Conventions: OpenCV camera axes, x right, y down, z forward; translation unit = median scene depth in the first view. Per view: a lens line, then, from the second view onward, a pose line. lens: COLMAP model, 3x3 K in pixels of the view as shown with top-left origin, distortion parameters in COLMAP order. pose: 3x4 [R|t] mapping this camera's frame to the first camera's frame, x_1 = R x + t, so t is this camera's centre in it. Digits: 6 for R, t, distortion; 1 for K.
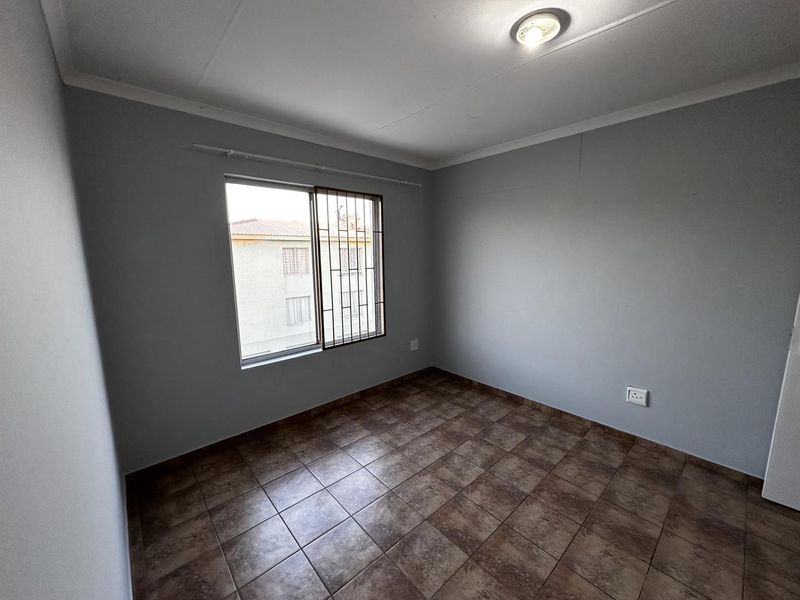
lens RADIAL K [[319.1, 0, 399.2], [0, 319.1, 301.8], [0, 0, 1]] dist [0.007731, 0.000182]
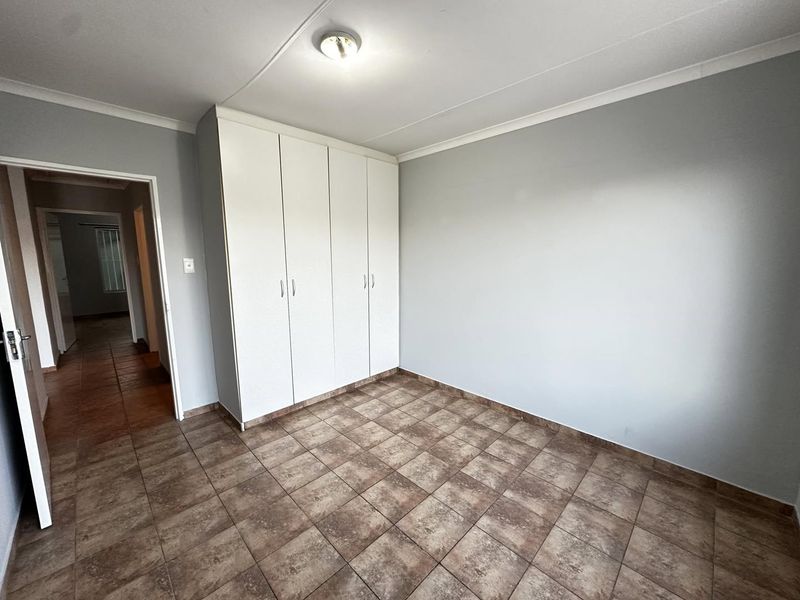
lens RADIAL K [[319.1, 0, 400.5], [0, 319.1, 299.7], [0, 0, 1]] dist [0.007731, 0.000182]
pose [[-0.998264, 0.017636, -0.056189, 0.217722], [-0.000139, 0.953403, 0.301700, -0.240753], [0.058892, 0.301184, -0.951746, 1.705584]]
